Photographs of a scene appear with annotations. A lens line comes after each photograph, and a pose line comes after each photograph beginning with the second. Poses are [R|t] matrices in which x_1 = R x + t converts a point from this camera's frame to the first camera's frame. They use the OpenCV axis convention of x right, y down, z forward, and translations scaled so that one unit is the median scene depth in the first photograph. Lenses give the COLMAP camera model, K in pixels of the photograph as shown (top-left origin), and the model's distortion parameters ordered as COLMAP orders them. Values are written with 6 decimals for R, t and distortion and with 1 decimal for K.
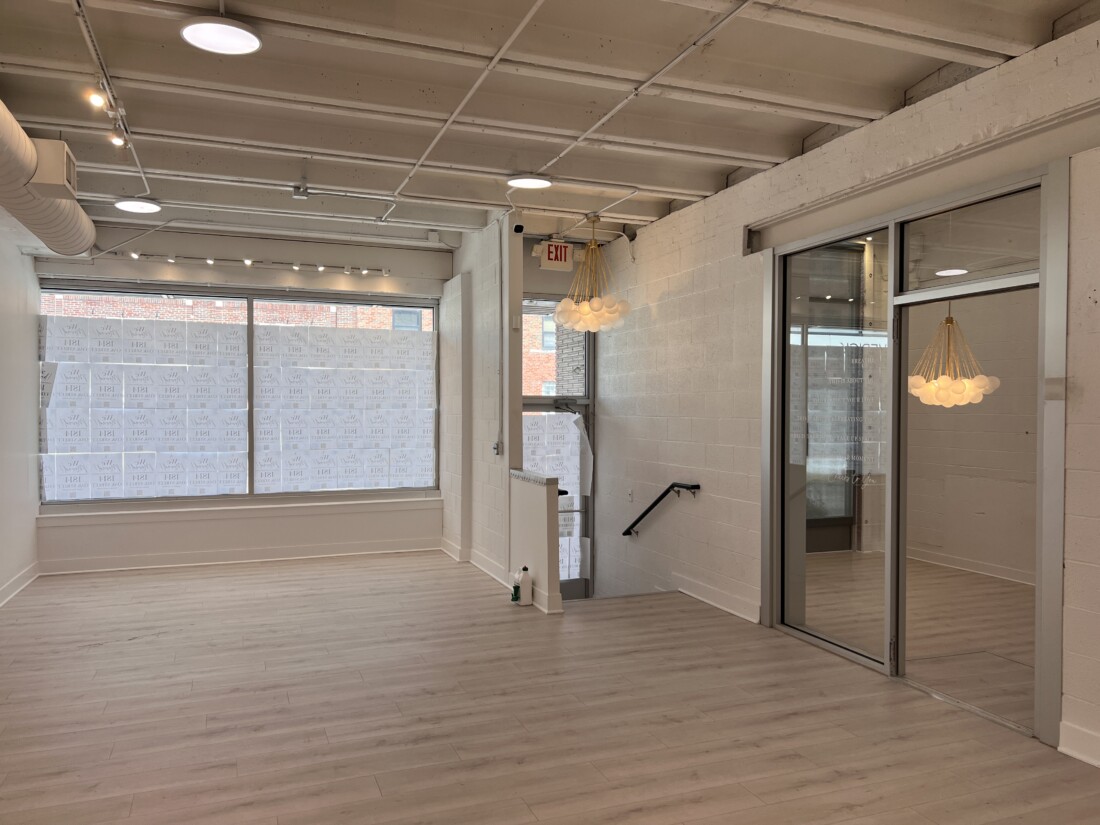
lens RADIAL K [[835.6, 0, 555.2], [0, 835.6, 421.5], [0, 0, 1]] dist [0.021478, -0.005310]
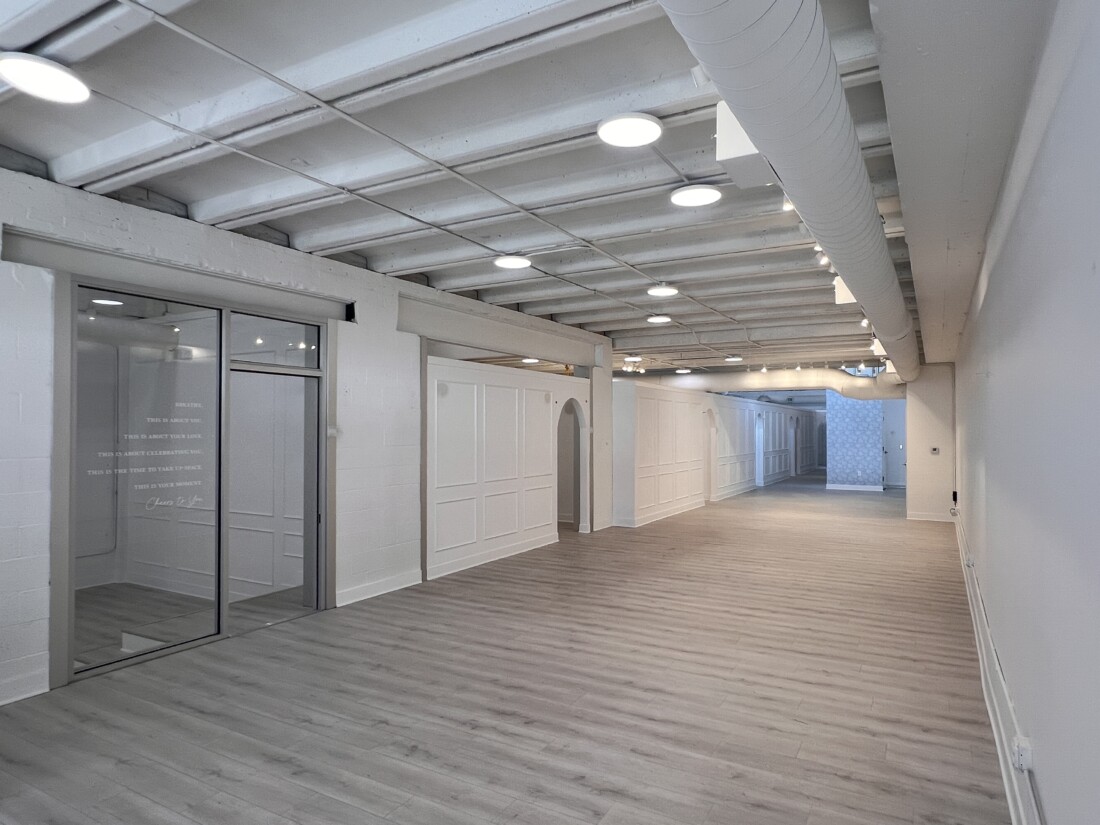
lens RADIAL K [[667.6, 0, 558.8], [0, 667.6, 418.9], [0, 0, 1]] dist [-0.001323, 0.000582]
pose [[-0.634249, 0.010174, 0.773062, -0.979569], [0.012650, 0.999916, -0.002781, -0.056486], [-0.773026, 0.008015, -0.634324, 1.561551]]
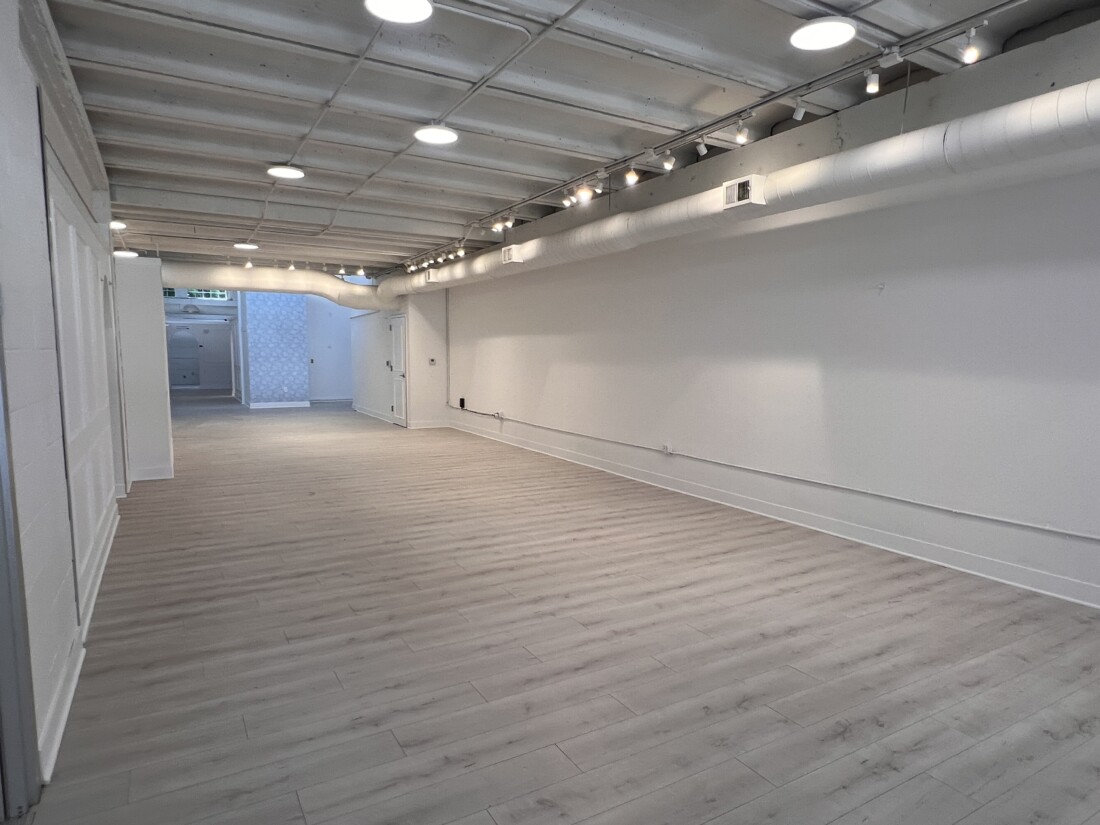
lens RADIAL K [[667.6, 0, 558.8], [0, 667.6, 418.9], [0, 0, 1]] dist [-0.001323, 0.000582]
pose [[-0.986733, 0.007849, -0.162164, 0.231386], [-0.011705, 0.992792, 0.119277, -0.012950], [0.161932, 0.119593, -0.979528, 1.572631]]
